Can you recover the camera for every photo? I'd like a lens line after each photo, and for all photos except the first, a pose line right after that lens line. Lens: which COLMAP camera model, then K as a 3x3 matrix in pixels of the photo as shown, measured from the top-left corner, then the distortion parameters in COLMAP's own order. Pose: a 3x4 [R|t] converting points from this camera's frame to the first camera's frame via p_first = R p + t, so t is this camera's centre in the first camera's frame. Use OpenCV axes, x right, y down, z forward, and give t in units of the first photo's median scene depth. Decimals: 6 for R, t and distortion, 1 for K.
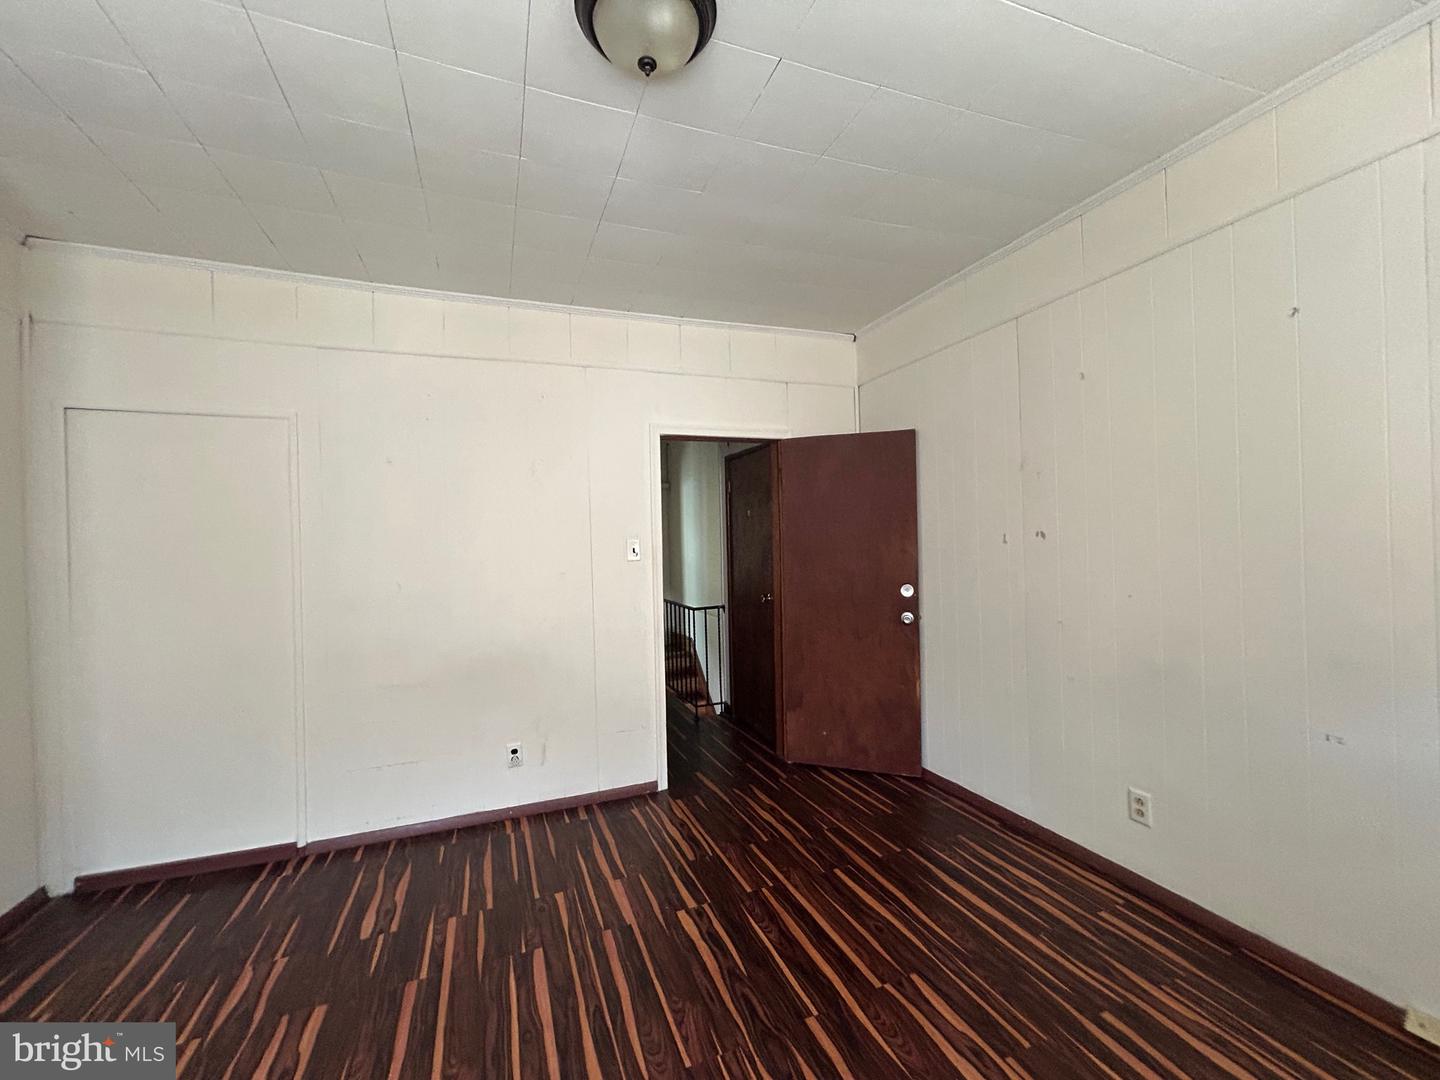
lens RADIAL K [[578.8, 0, 720.0], [0, 578.8, 540.0], [0, 0, 1]] dist [0.001028, 0.000431]
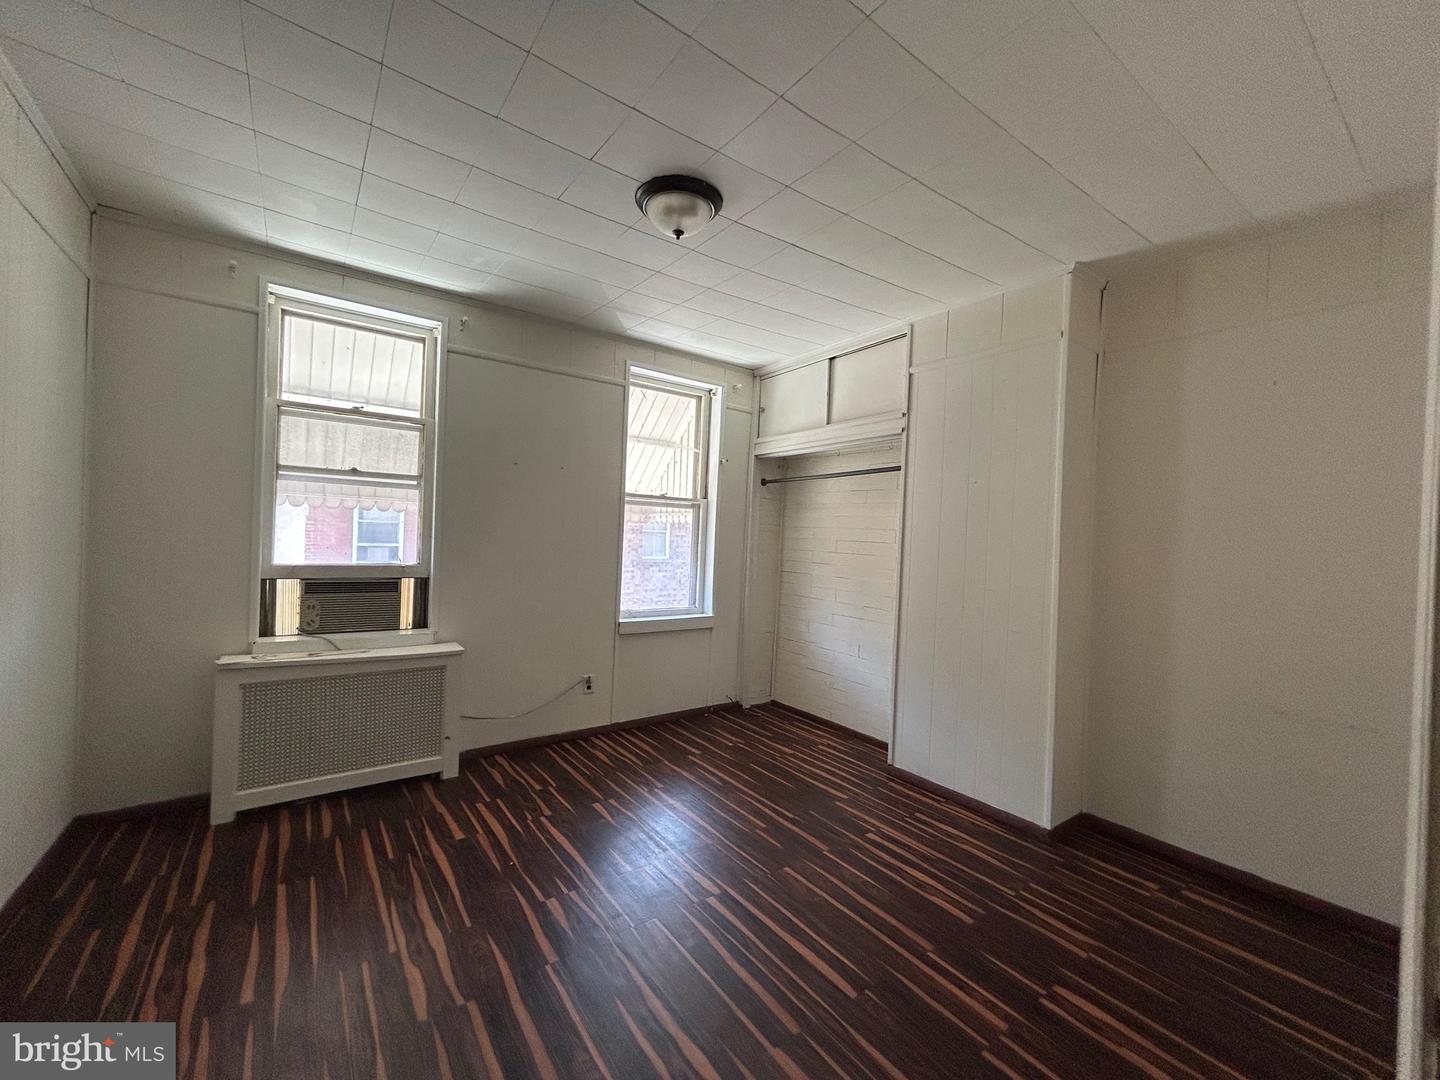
lens RADIAL K [[578.8, 0, 720.0], [0, 578.8, 540.0], [0, 0, 1]] dist [0.001028, 0.000431]
pose [[-0.968681, -0.008637, -0.248160, 0.109308], [-0.015029, 0.999602, 0.023874, -0.007105], [0.247855, 0.026856, -0.968425, 1.756896]]
